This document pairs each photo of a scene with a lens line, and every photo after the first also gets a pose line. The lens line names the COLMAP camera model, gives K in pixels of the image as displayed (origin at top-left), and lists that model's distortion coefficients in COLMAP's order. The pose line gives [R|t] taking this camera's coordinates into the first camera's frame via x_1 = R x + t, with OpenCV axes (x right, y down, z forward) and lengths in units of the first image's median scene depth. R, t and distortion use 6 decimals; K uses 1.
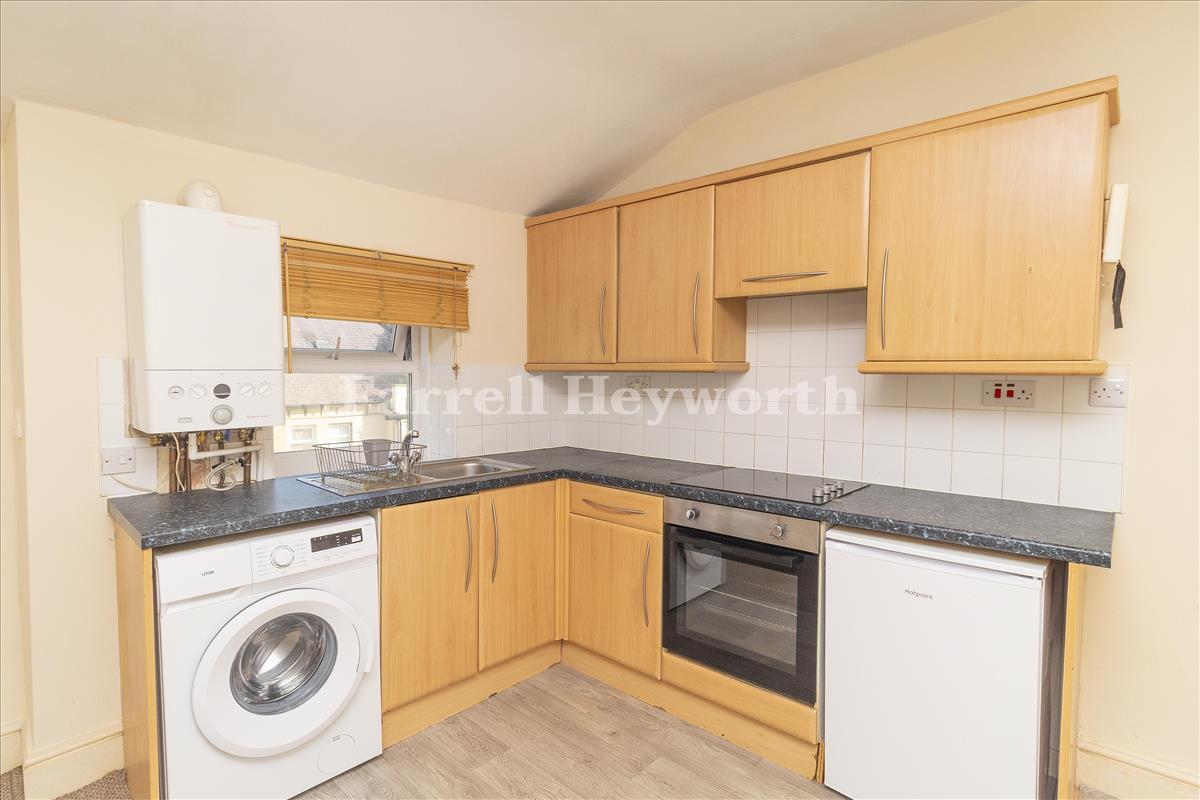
lens RADIAL K [[605.5, 0, 600.0], [0, 605.5, 400.0], [0, 0, 1]] dist [0.000803, 0.000185]
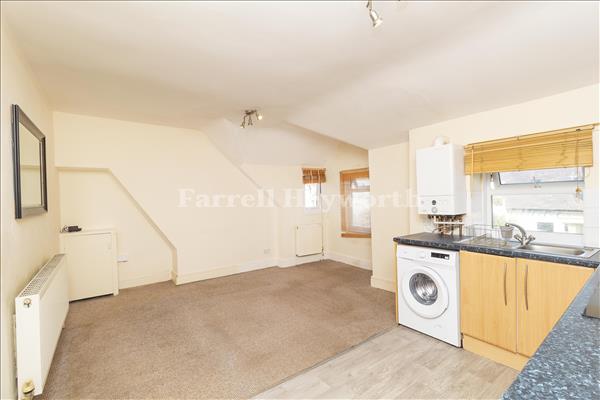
lens RADIAL K [[280.3, 0, 300.0], [0, 280.3, 200.0], [0, 0, 1]] dist [-0.000687, -0.000156]
pose [[-0.198522, 0.008872, -0.980056, 0.920817], [-0.018155, 0.999754, 0.012728, -0.032407], [0.979928, 0.020320, -0.198312, 0.575885]]
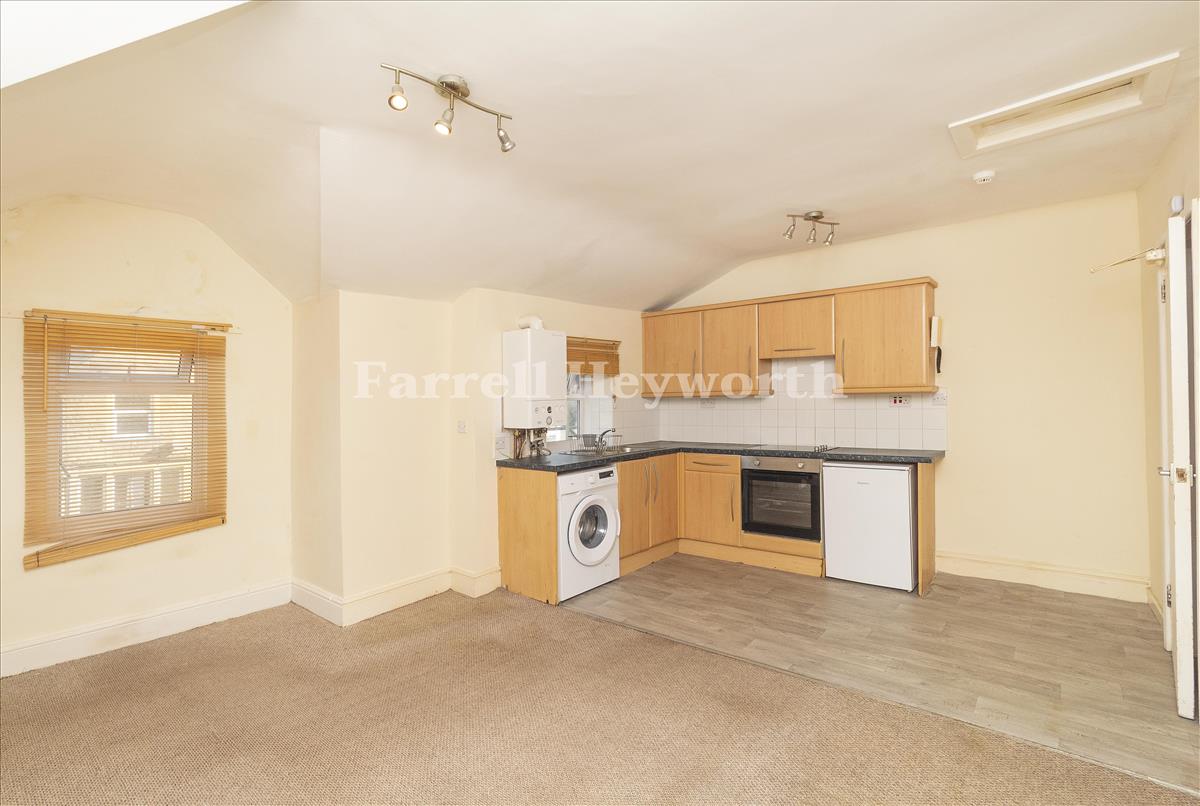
lens RADIAL K [[552.1, 0, 587.4], [0, 552.1, 407.4], [0, 0, 1]] dist [-0.000394, -0.000022]
pose [[0.999387, -0.027683, 0.021425, -0.506322], [0.028291, 0.999190, -0.028604, 0.036621], [-0.020616, 0.029193, 0.999361, -0.979823]]
